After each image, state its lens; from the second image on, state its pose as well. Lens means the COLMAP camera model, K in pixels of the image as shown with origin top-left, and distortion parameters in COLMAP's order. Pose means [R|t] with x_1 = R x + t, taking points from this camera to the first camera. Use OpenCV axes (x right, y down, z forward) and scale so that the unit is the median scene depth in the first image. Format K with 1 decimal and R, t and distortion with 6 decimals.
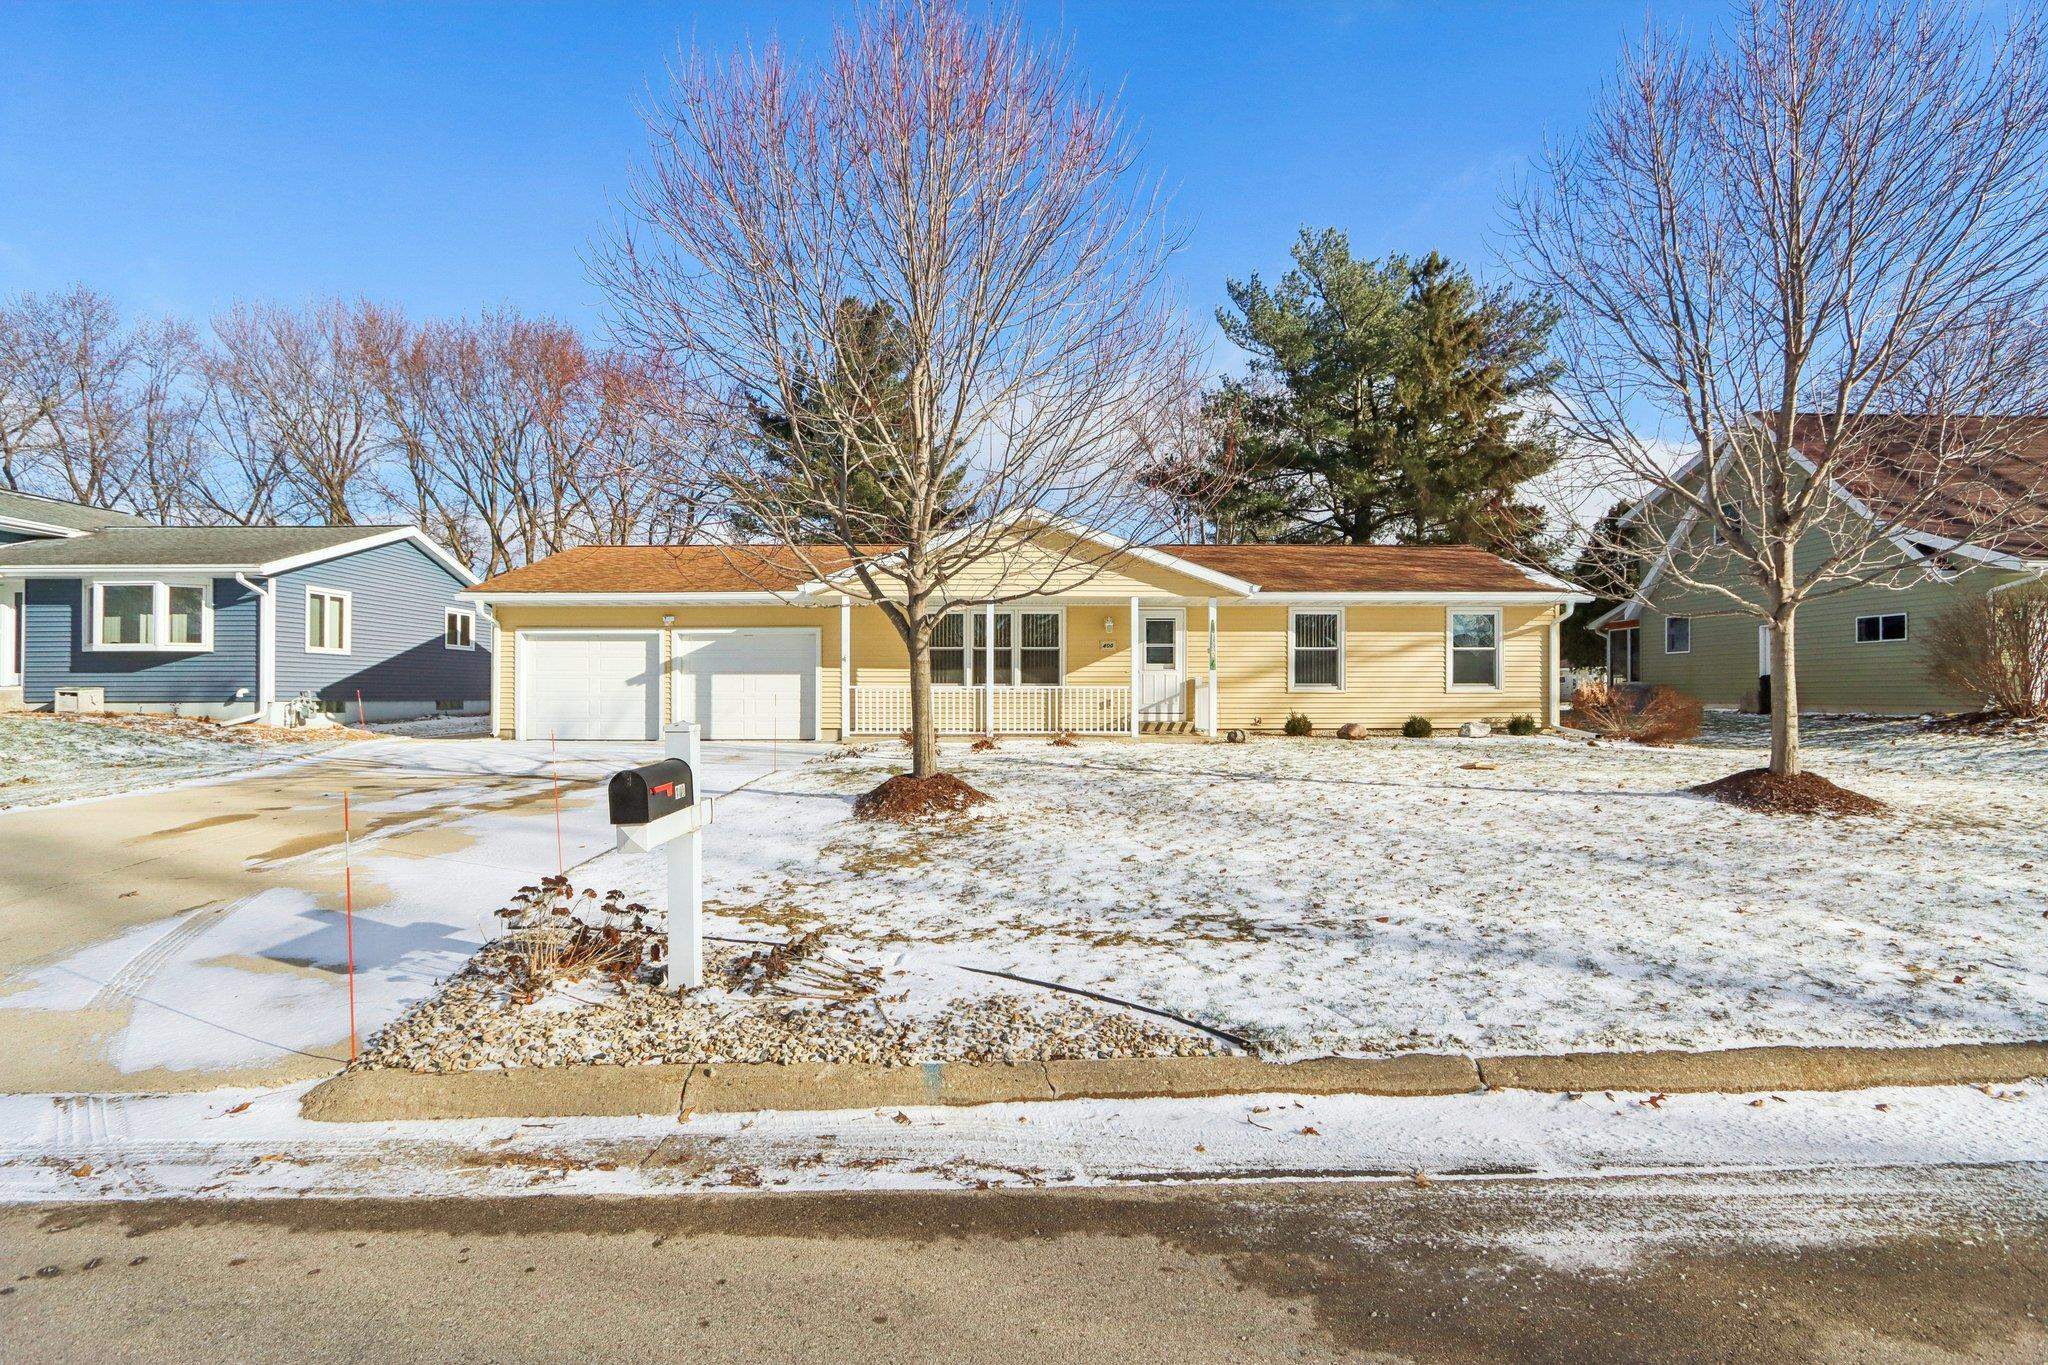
lens RADIAL K [[931.8, 0, 1030.9], [0, 931.8, 682.9], [0, 0, 1]] dist [-0.020796, -0.000786]
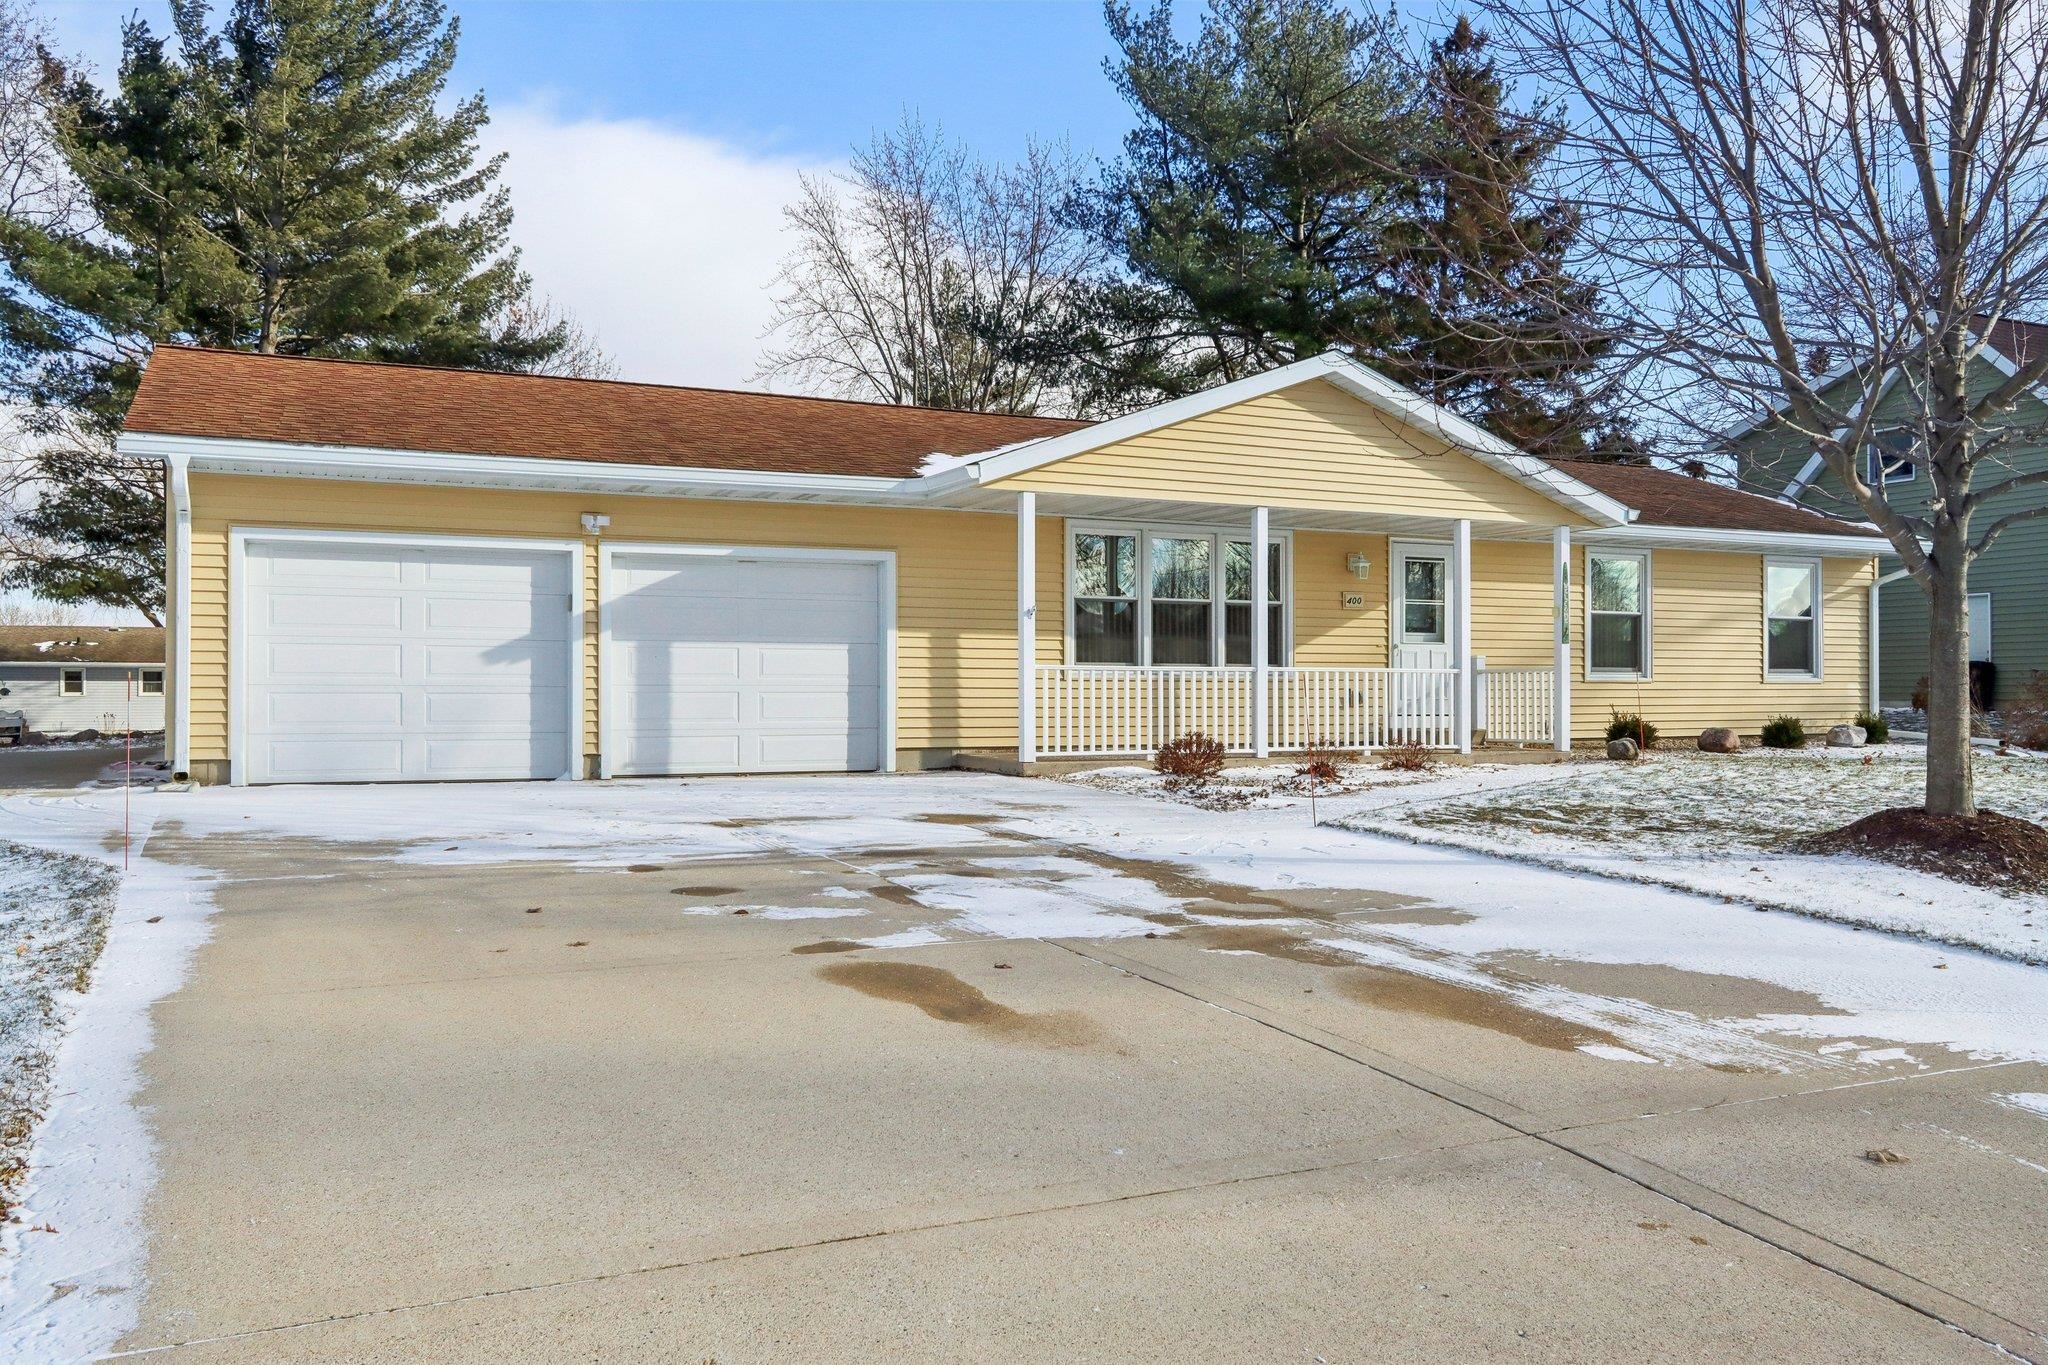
lens RADIAL K [[1552.5, 0, 1026.8], [0, 1552.5, 687.4], [0, 0, 1]] dist [-0.018322, -0.002027]
pose [[0.912203, 0.001664, 0.409736, -0.506898], [-0.006751, 0.999917, 0.010970, 0.005519], [-0.409683, -0.012773, 0.912138, 0.189488]]
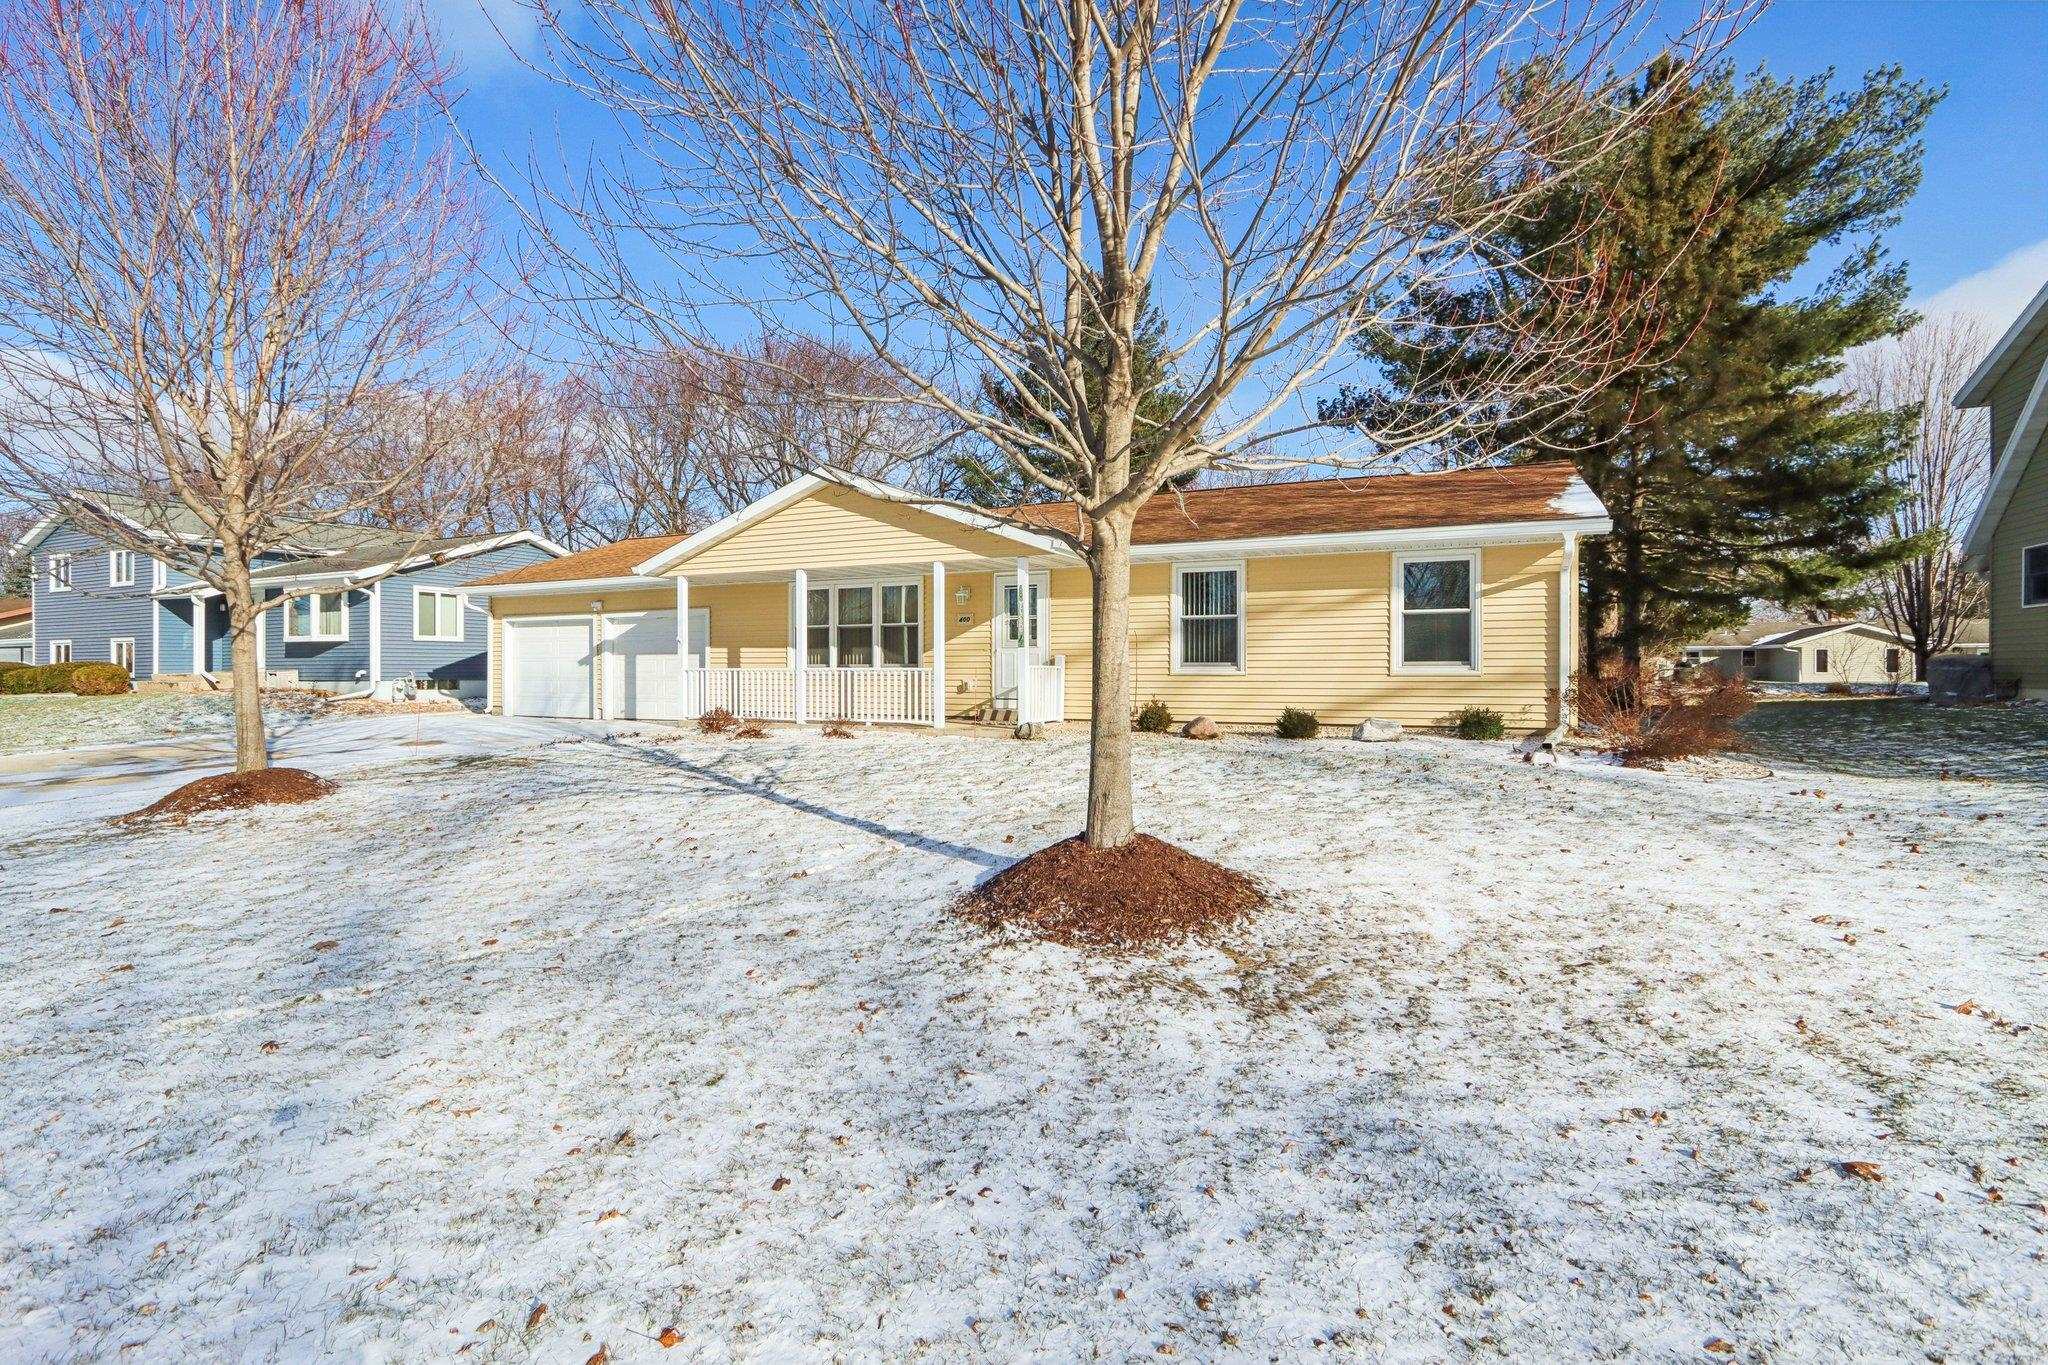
lens RADIAL K [[931.8, 0, 1026.3], [0, 931.8, 676.4], [0, 0, 1]] dist [-0.020796, -0.000786]
pose [[0.905742, 0.002490, -0.423821, 0.495612], [0.007064, 0.999755, 0.020971, -0.005088], [0.423770, -0.021988, 0.905503, 0.244838]]
